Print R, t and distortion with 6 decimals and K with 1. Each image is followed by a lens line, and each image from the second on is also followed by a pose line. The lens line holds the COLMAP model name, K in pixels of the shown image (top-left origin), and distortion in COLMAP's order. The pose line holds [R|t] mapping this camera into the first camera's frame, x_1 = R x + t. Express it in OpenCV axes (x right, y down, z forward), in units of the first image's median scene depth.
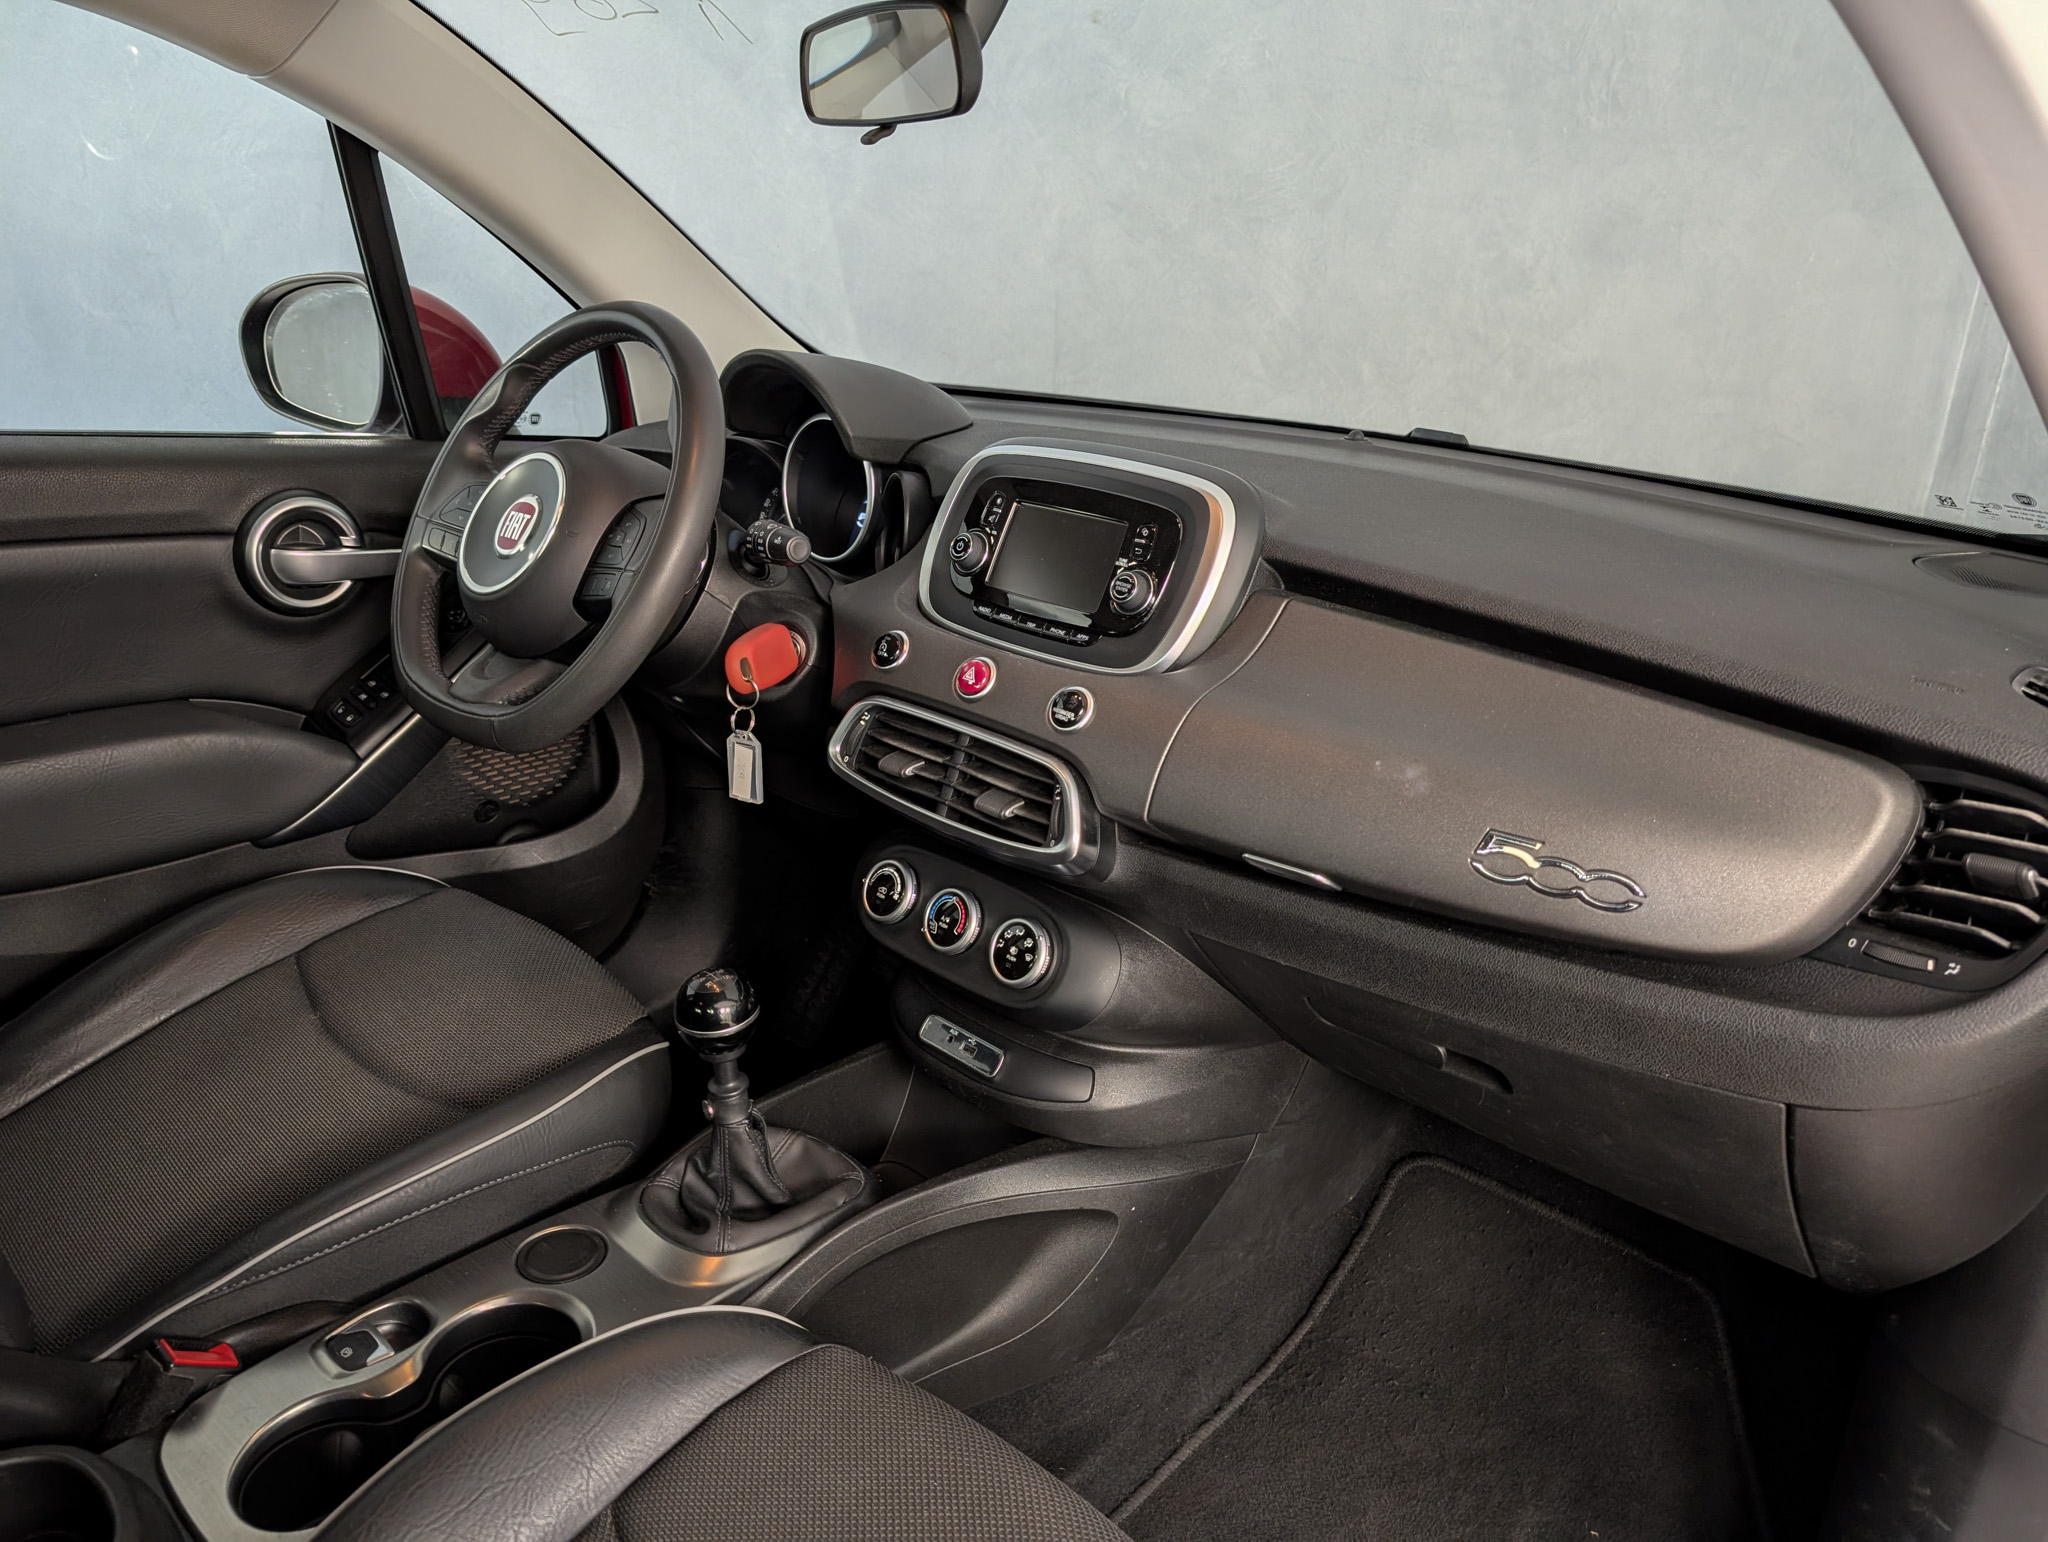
lens RADIAL K [[1459.7, 0, 1024.0], [0, 1459.7, 771.0], [0, 0, 1]] dist [0.005197, -0.003720]
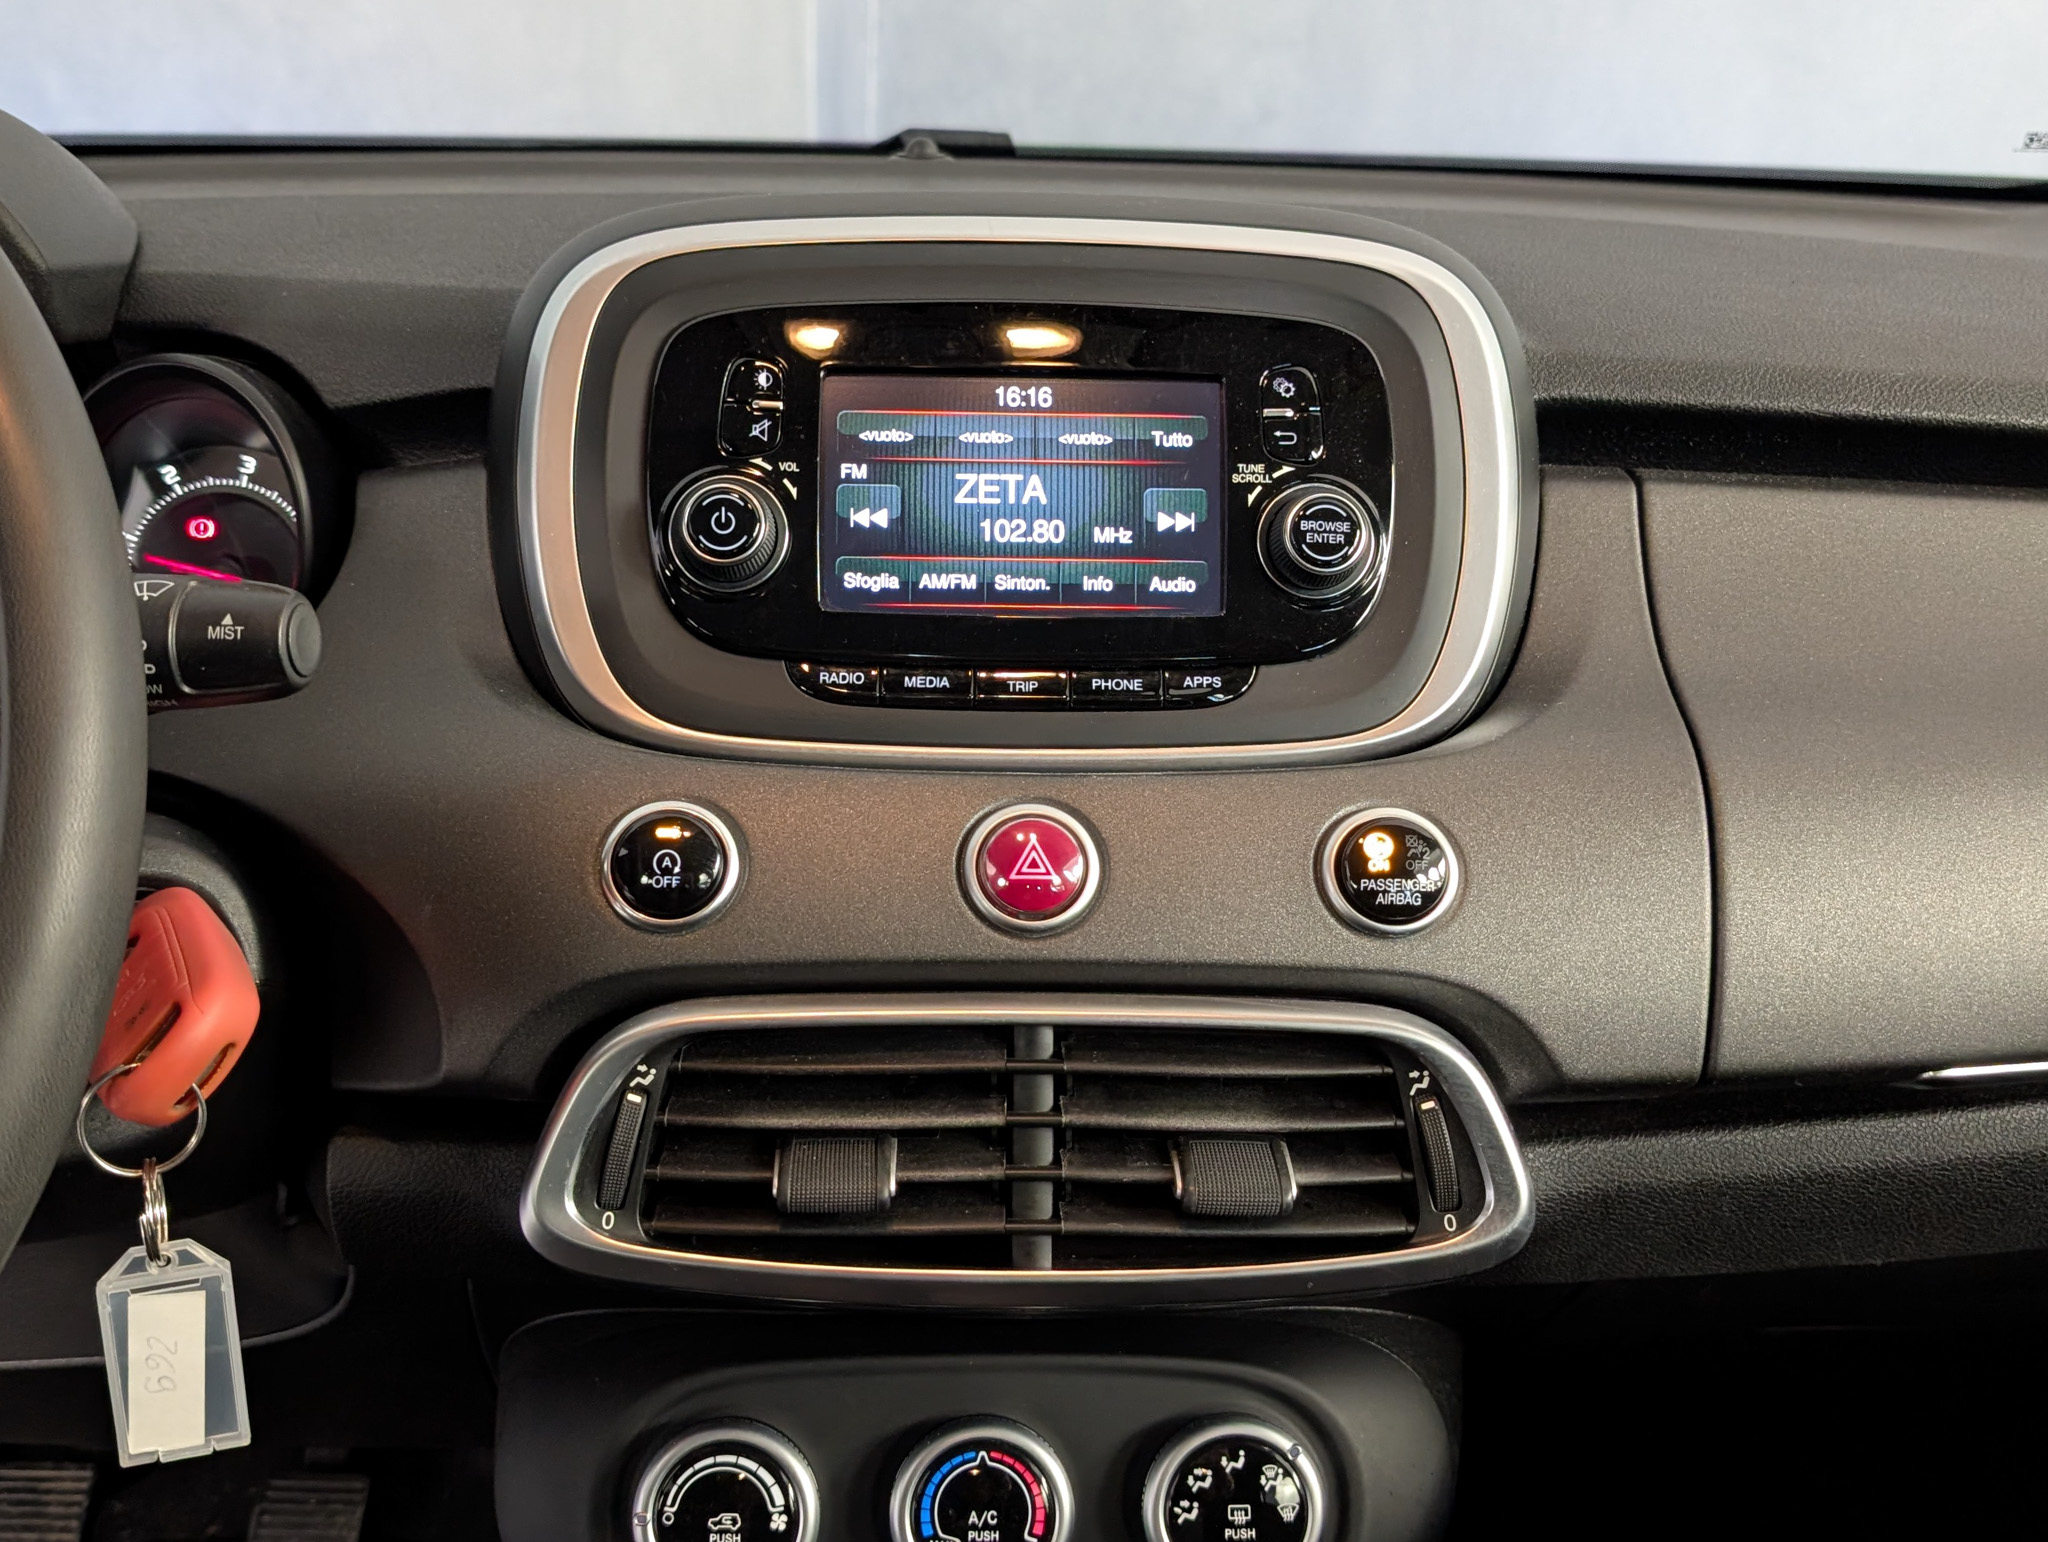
lens RADIAL K [[2234.4, 0, 1024.0], [0, 2234.4, 771.0], [0, 0, 1]] dist [0.072993, -0.011891]
pose [[0.689349, -0.271984, 0.671434, -0.390255], [0.250726, 0.959138, 0.131111, -0.156658], [-0.679658, 0.077964, 0.729374, 0.593744]]
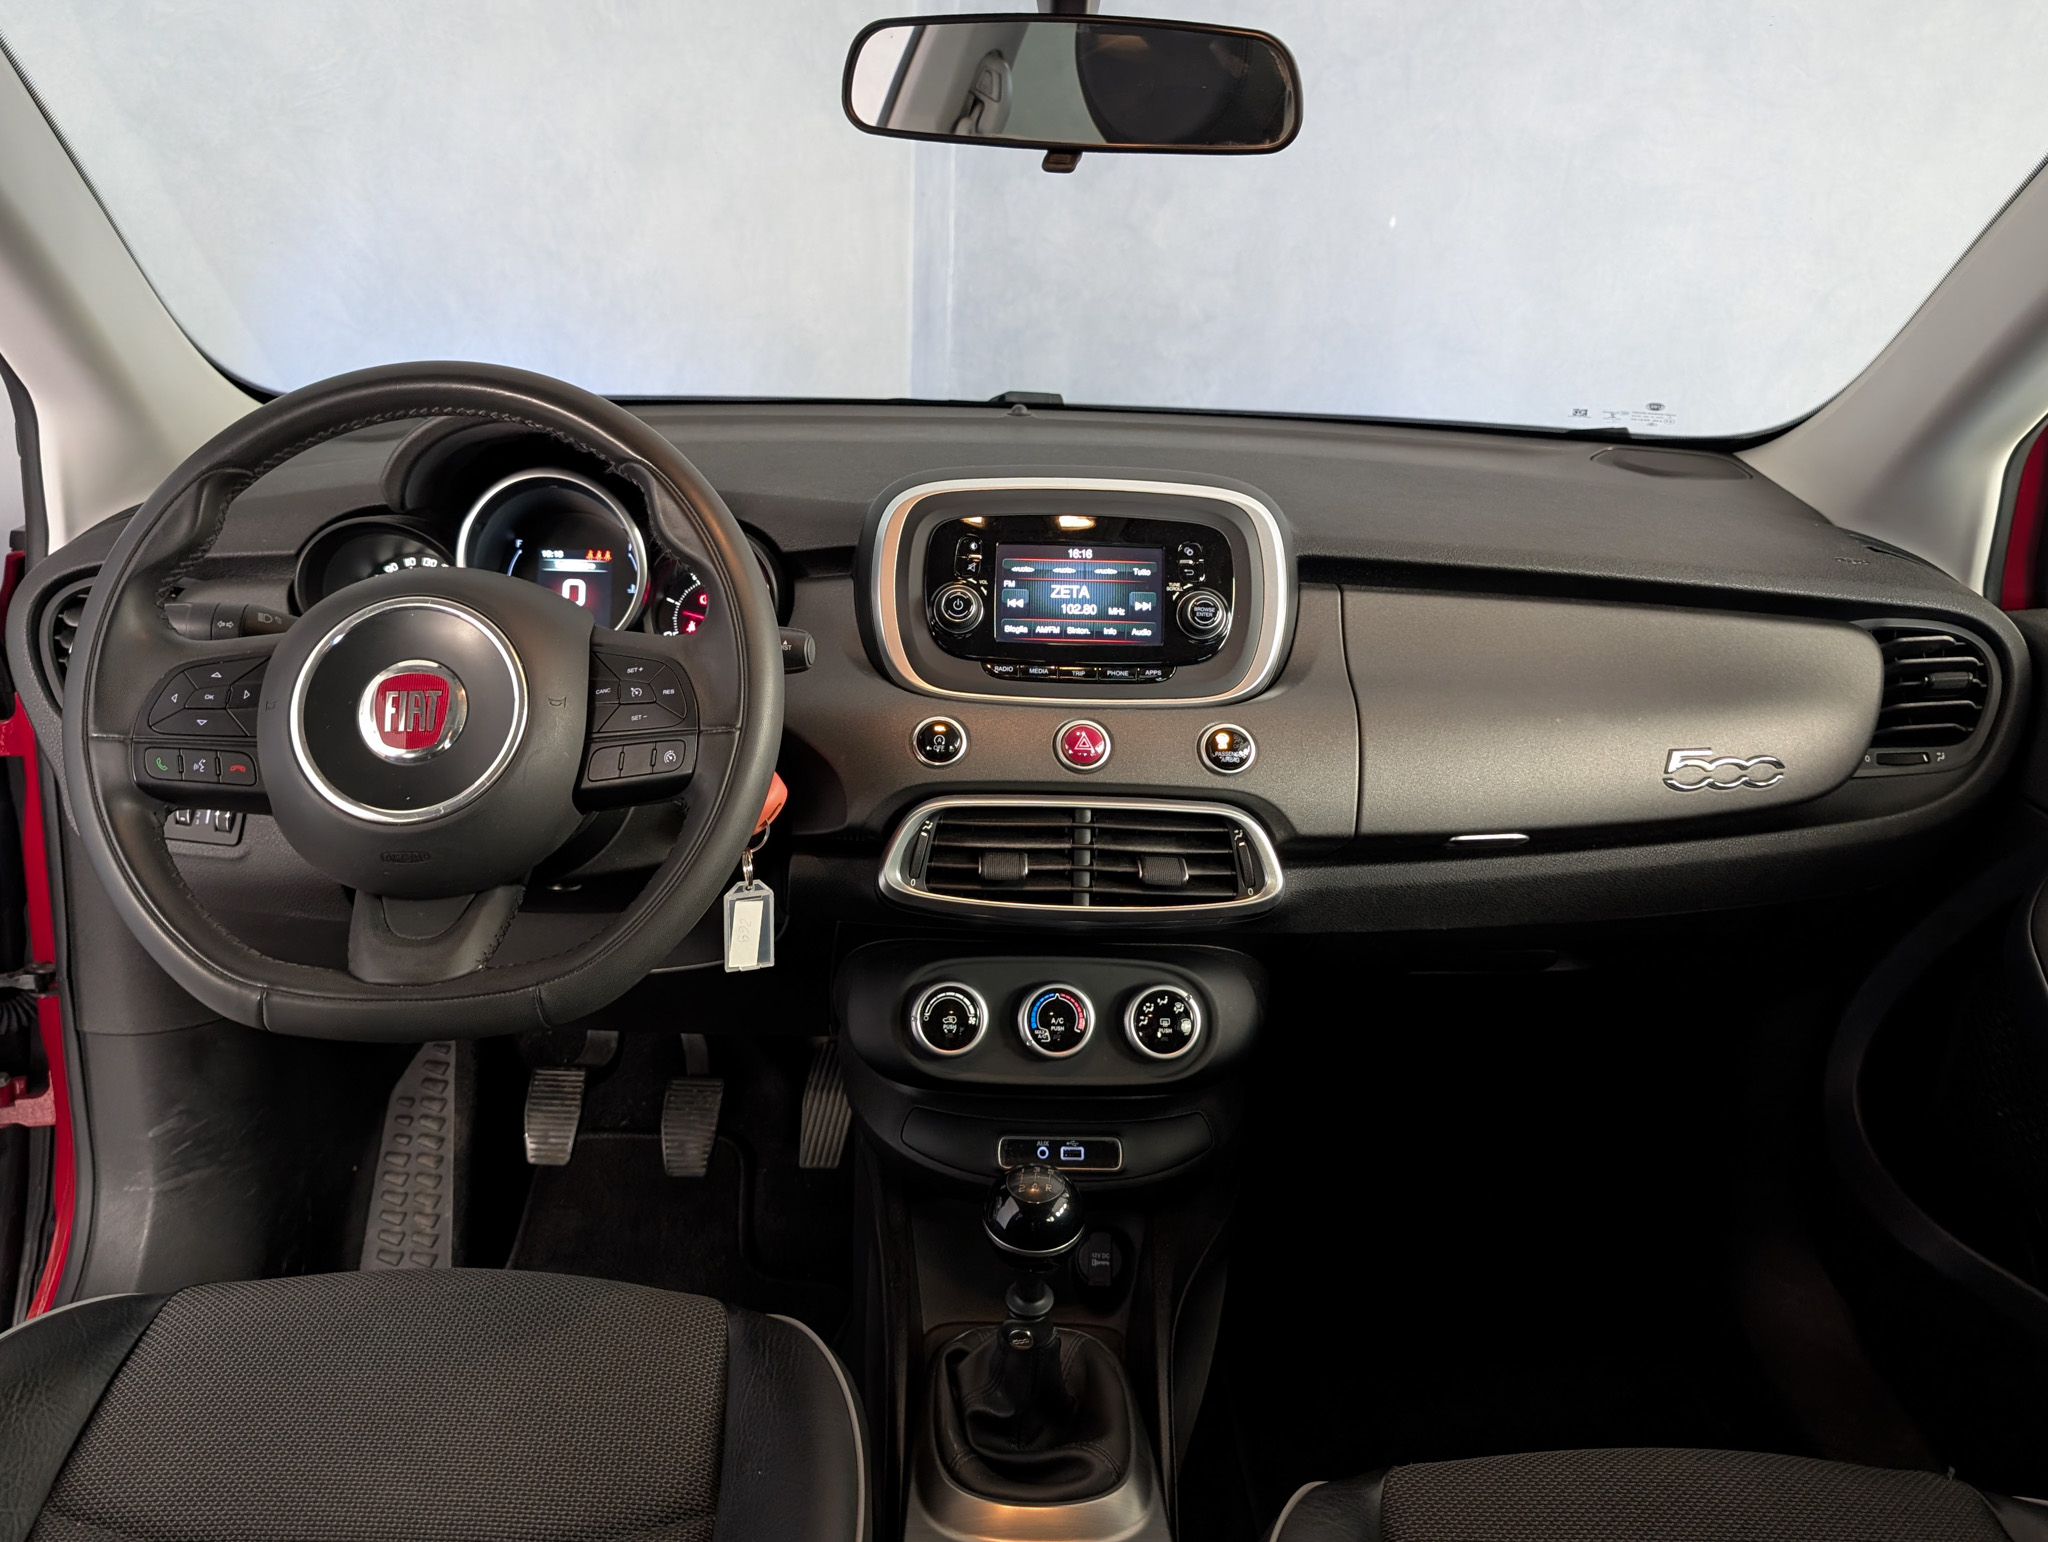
lens RADIAL K [[1633.9, 0, 987.9], [0, 1633.9, 694.1], [0, 0, 1]] dist [0.081824, -0.157416]
pose [[0.713229, -0.239209, 0.658850, -0.716633], [0.240170, 0.966465, 0.090904, -0.196408], [-0.658501, 0.093401, 0.746761, 0.286078]]
